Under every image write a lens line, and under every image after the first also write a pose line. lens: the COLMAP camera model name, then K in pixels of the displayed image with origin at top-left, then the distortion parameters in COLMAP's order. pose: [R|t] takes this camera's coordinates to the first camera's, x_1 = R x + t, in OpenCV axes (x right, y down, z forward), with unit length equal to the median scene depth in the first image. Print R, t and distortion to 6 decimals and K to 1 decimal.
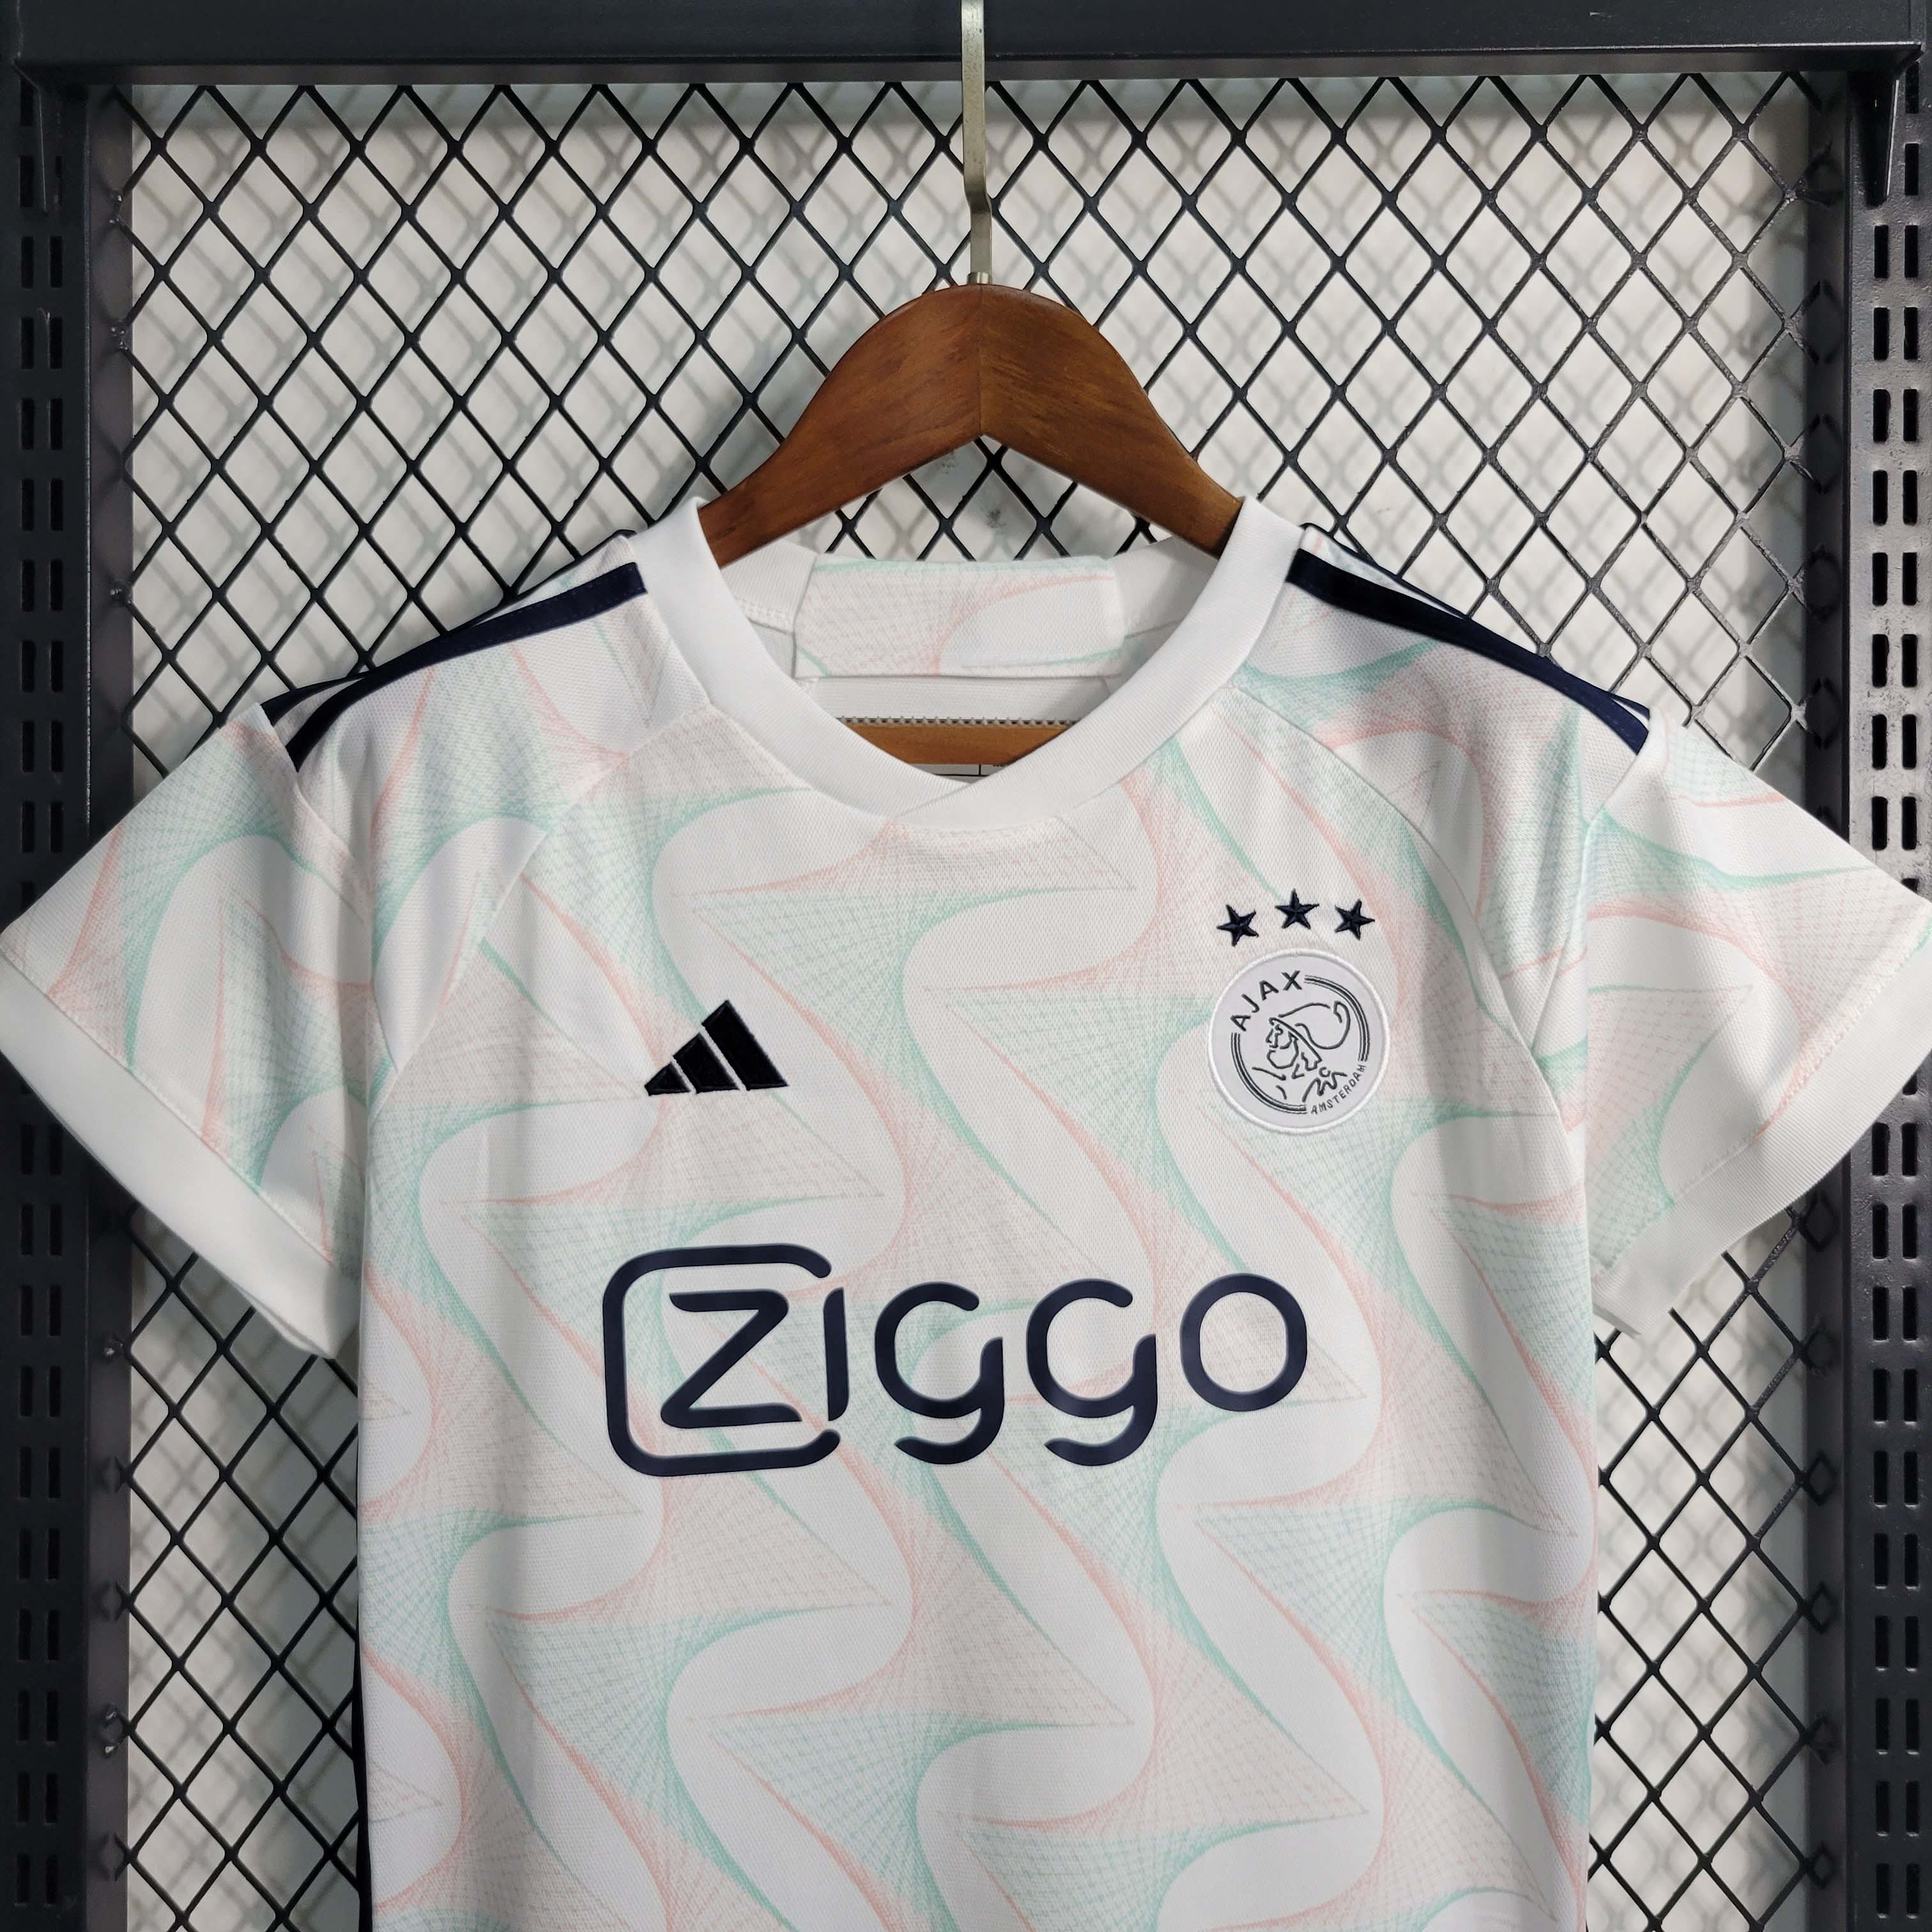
lens RADIAL K [[1978.5, 0, 979.3], [0, 1978.5, 969.3], [0, 0, 1]] dist [0.015389, 0.009382]
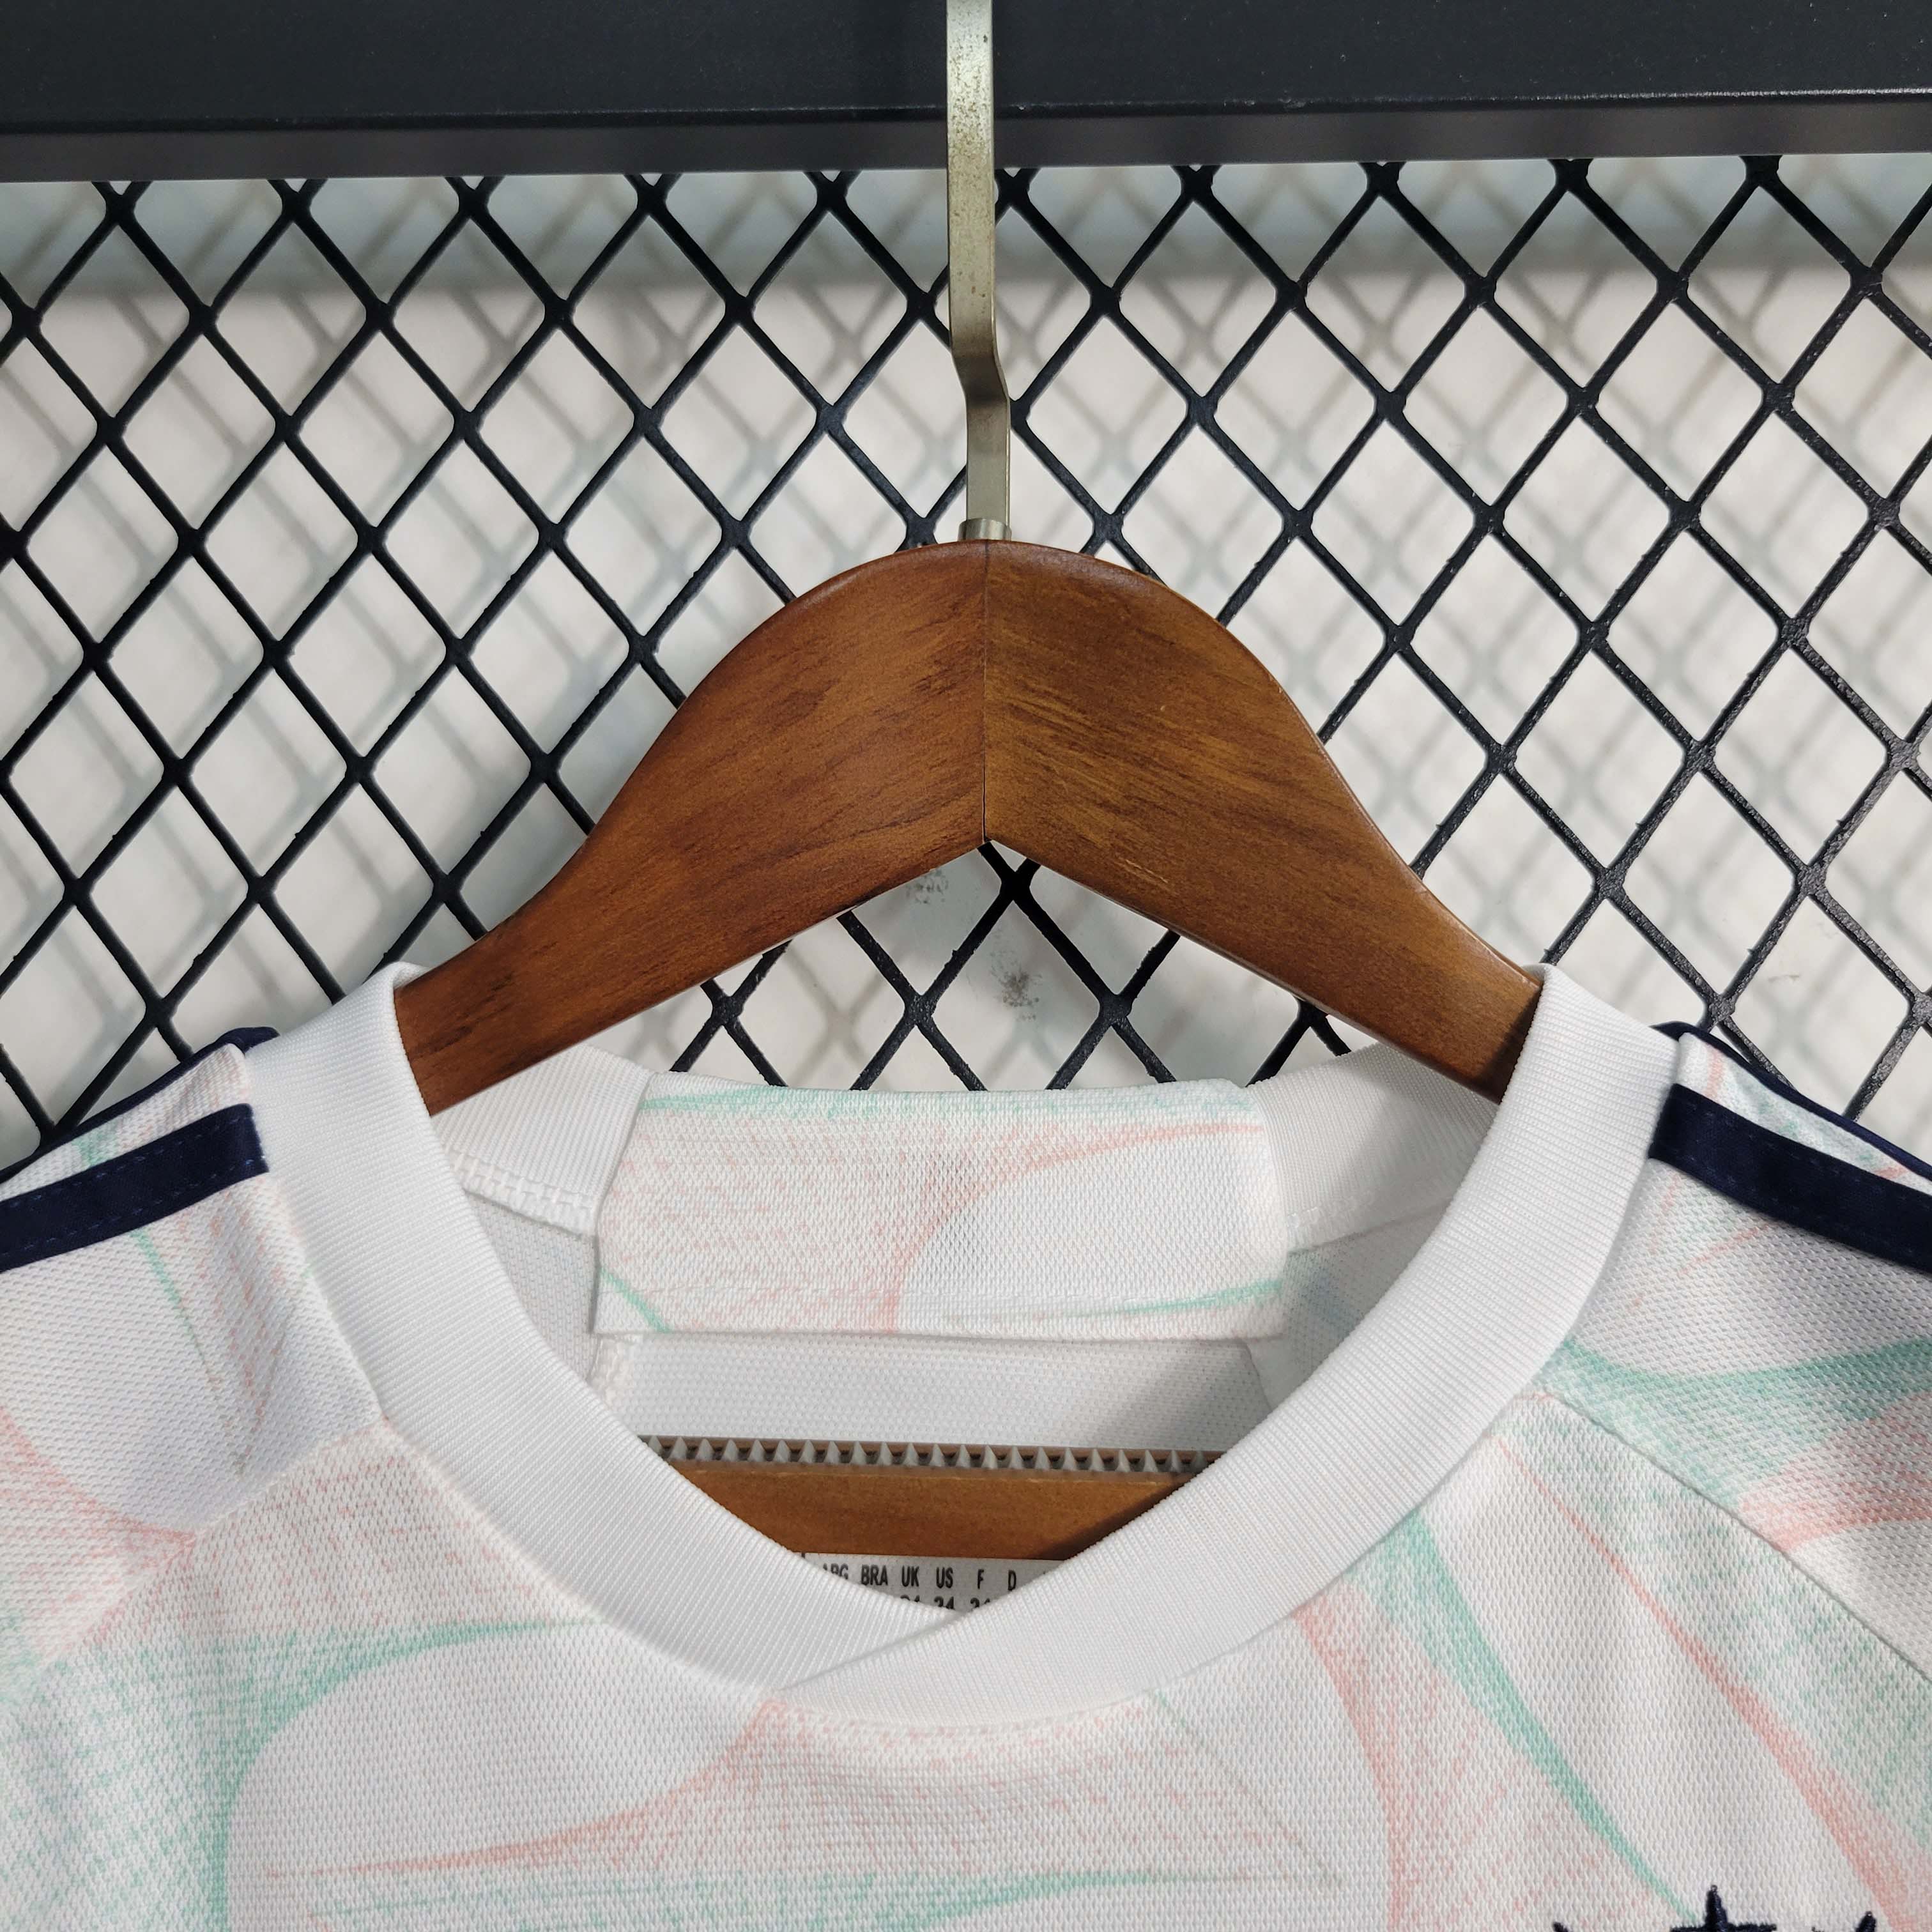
lens RADIAL K [[2001.7, 0, 995.1], [0, 2001.7, 966.4], [0, 0, 1]] dist [0.006256, 0.019857]
pose [[0.999864, 0.002165, -0.016343, 0.011016], [-0.004908, 0.985476, -0.169746, -0.153935], [0.015738, 0.169803, 0.985352, 0.514985]]
